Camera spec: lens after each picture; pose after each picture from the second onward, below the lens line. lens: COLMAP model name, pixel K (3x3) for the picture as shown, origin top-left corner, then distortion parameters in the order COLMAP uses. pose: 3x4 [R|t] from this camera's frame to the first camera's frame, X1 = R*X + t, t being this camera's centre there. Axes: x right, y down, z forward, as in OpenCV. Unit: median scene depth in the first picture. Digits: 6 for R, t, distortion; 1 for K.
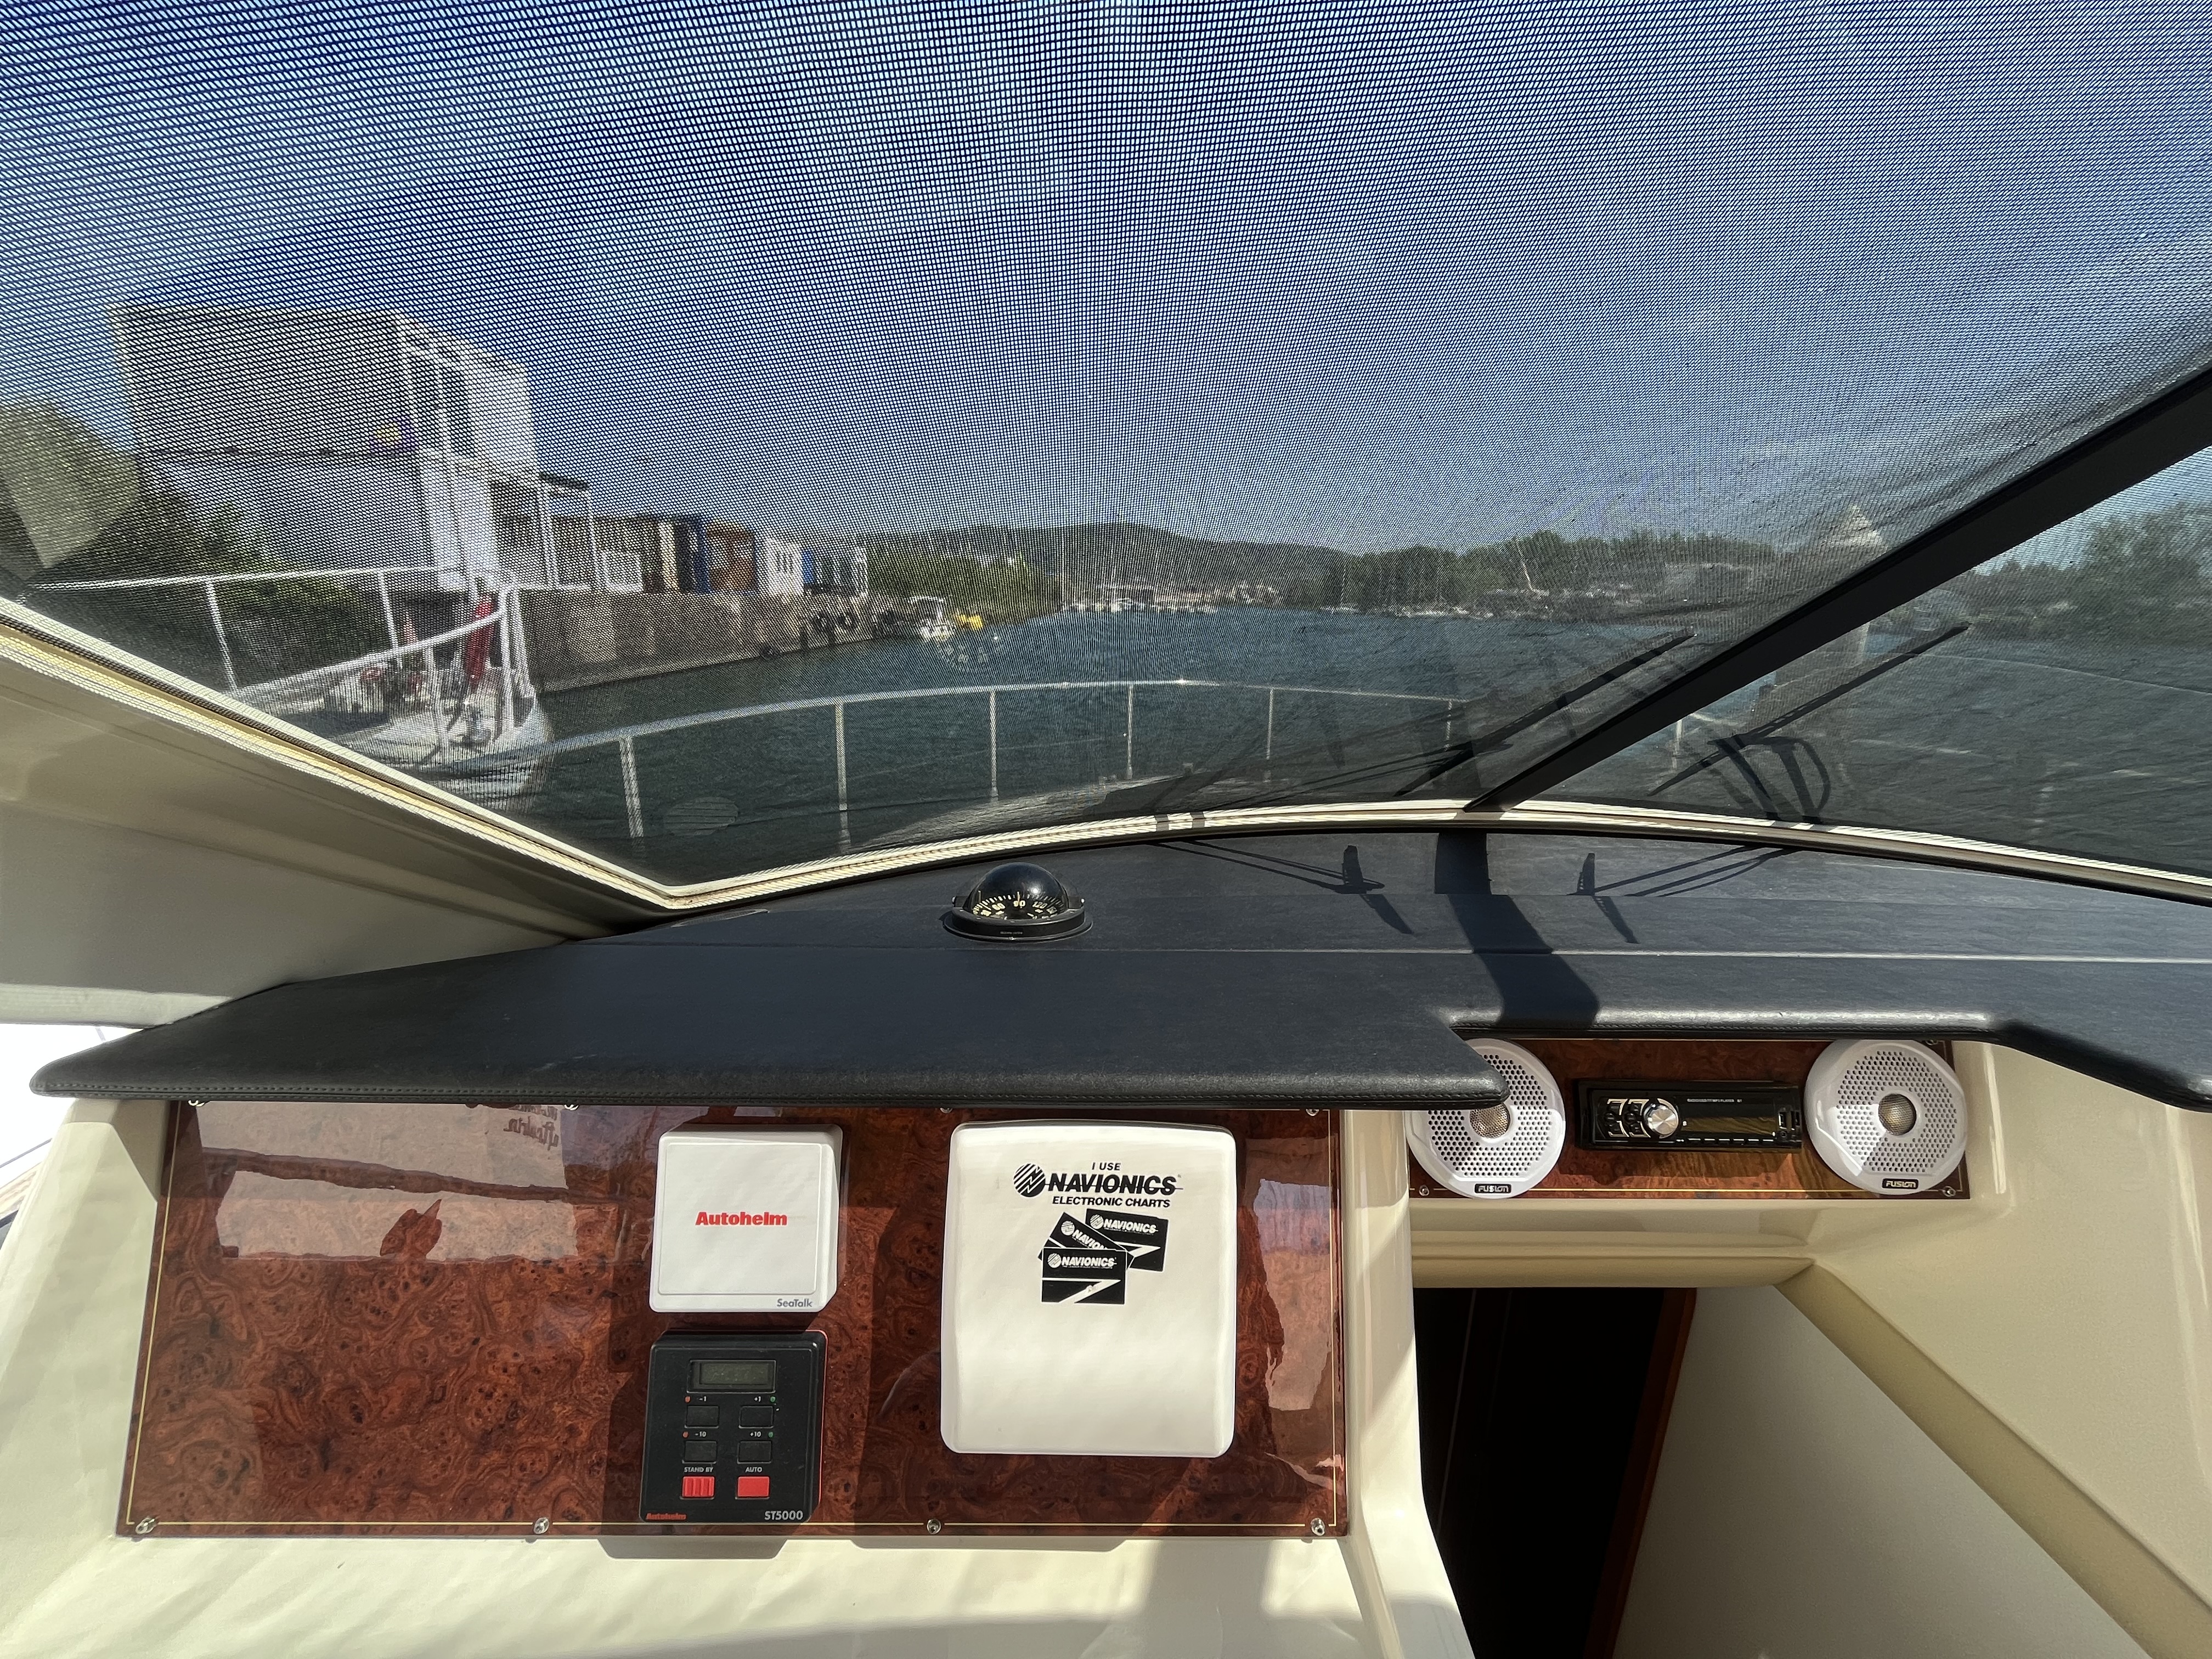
lens RADIAL K [[898.4, 0, 1102.8], [0, 898.4, 828.3], [0, 0, 1]] dist [-0.005376, 0.000419]
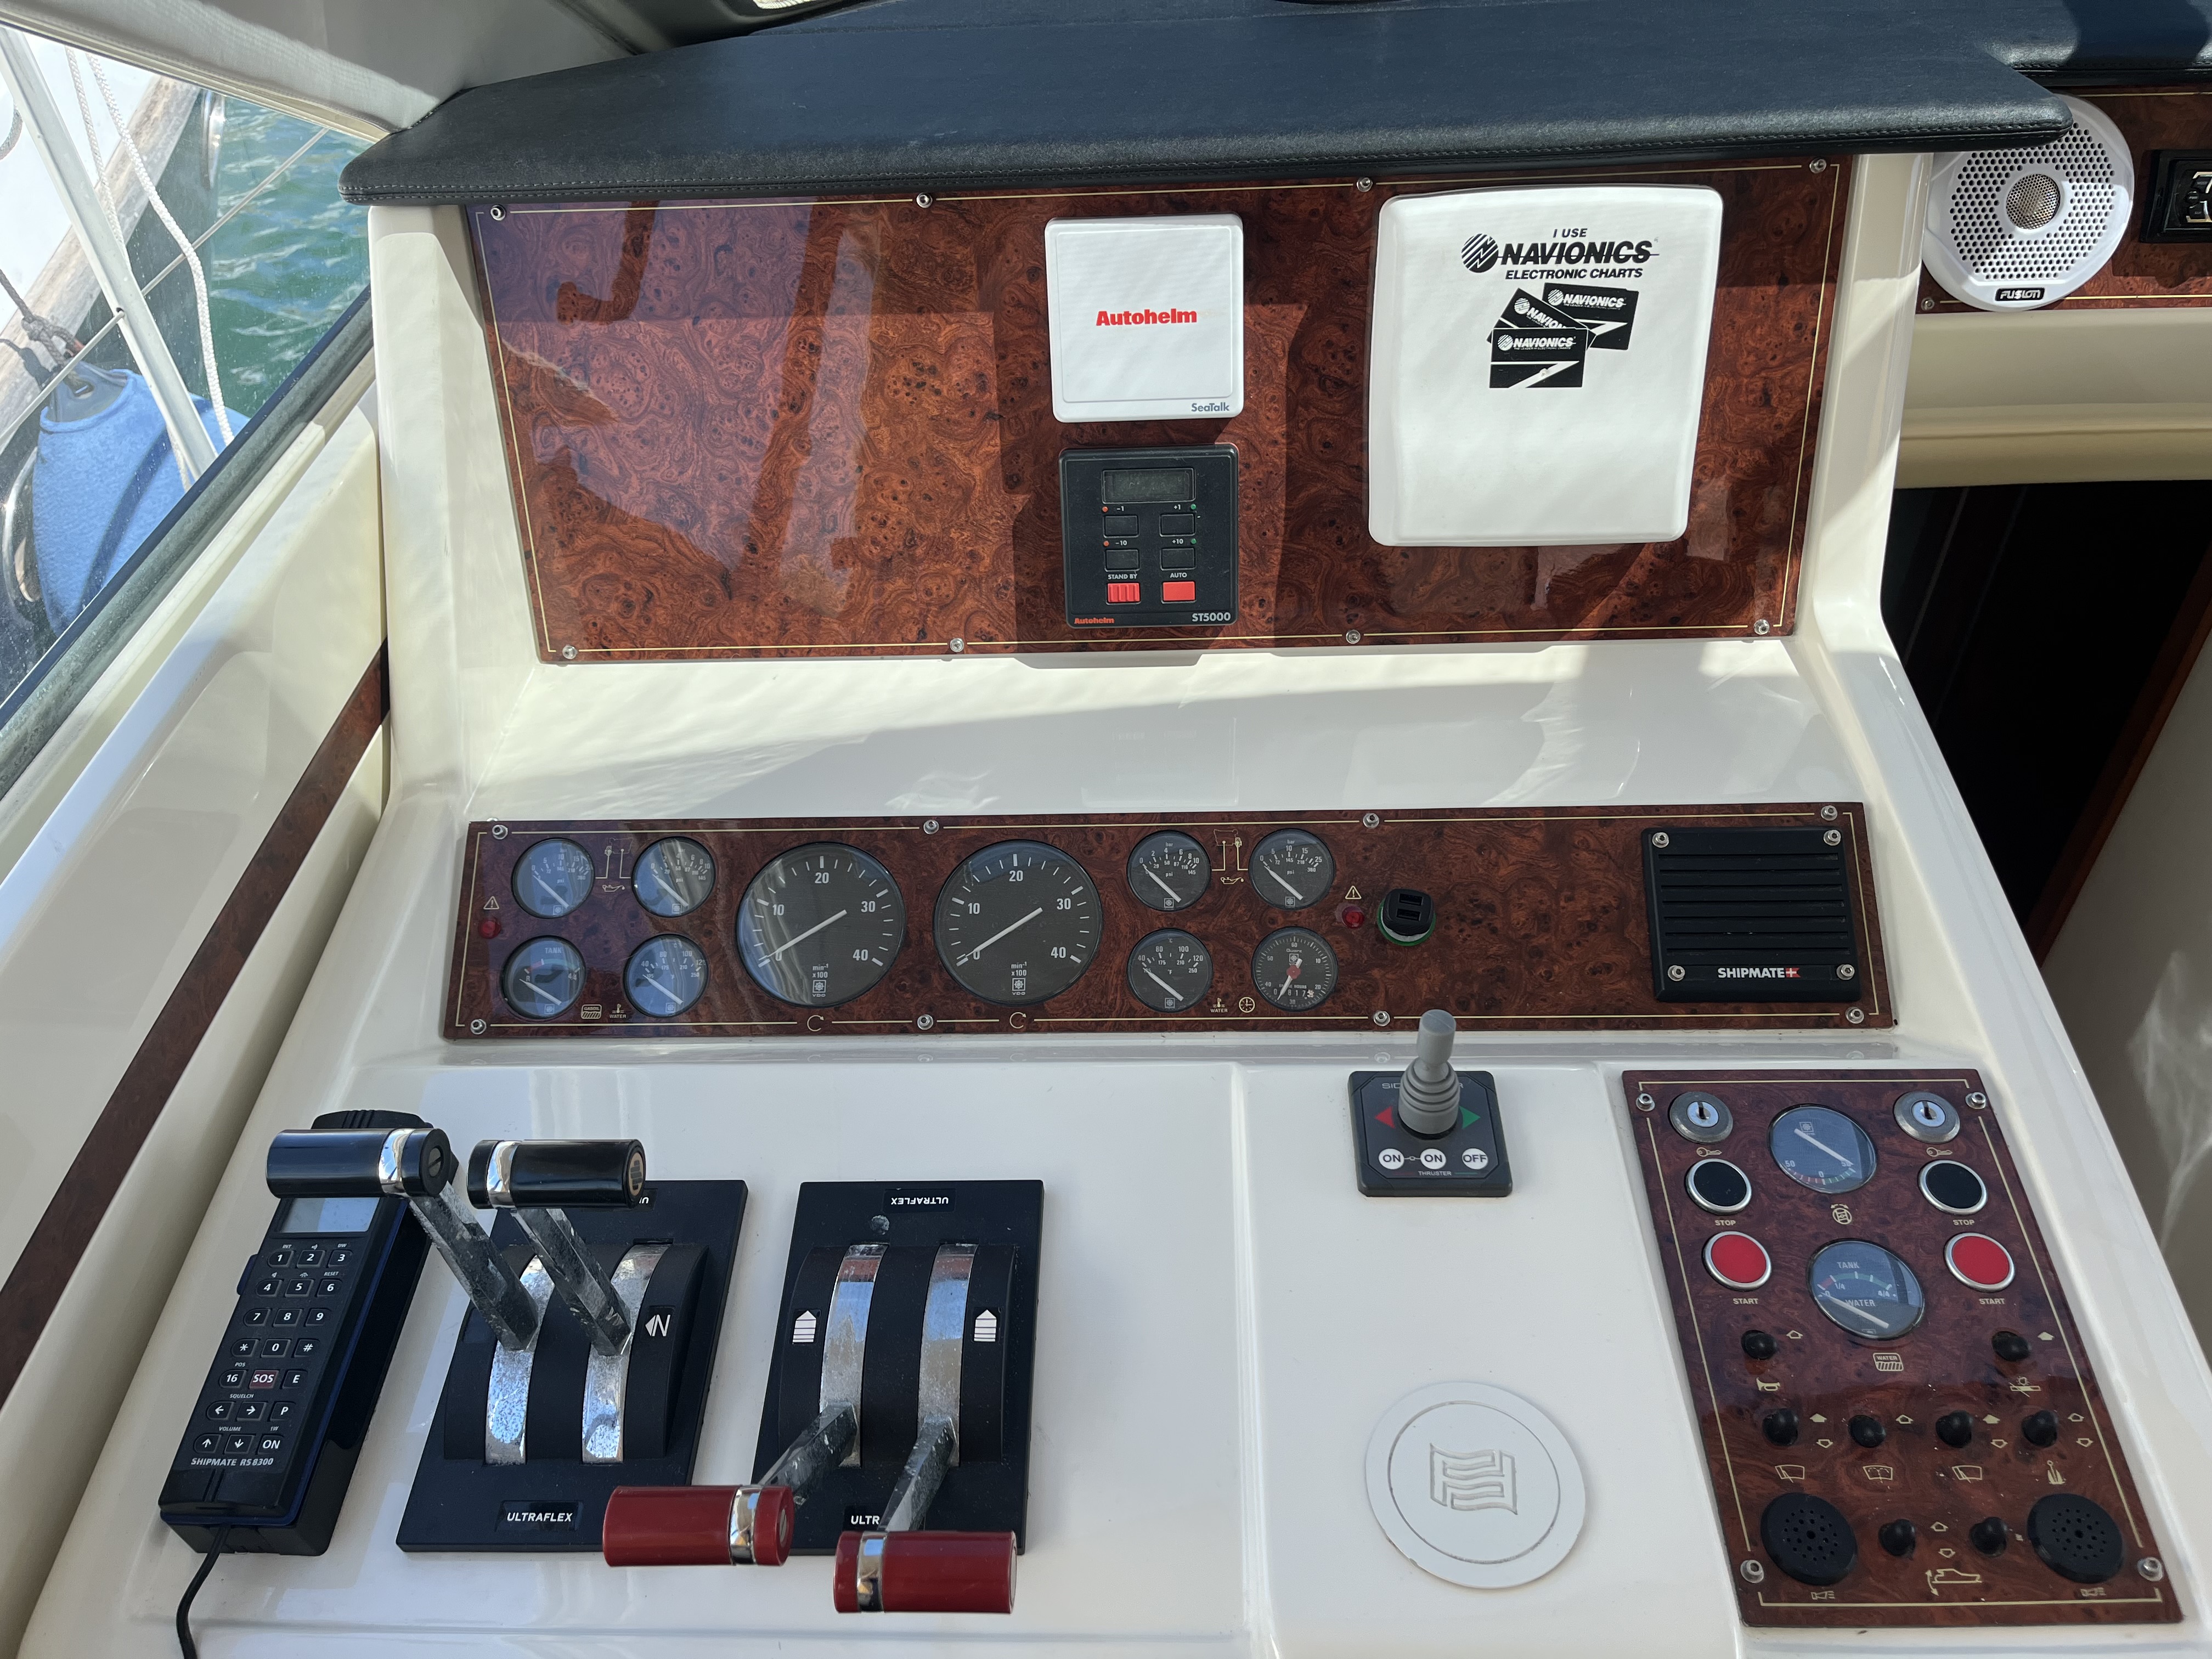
lens RADIAL K [[1692.0, 0, 1106.0], [0, 1692.0, 829.5], [0, 0, 1]] dist [0.074537, -0.110429]
pose [[0.997145, -0.019053, -0.073064, -0.328451], [0.051932, 0.875485, 0.480446, 0.065235], [0.054812, -0.482869, 0.873976, -0.730148]]
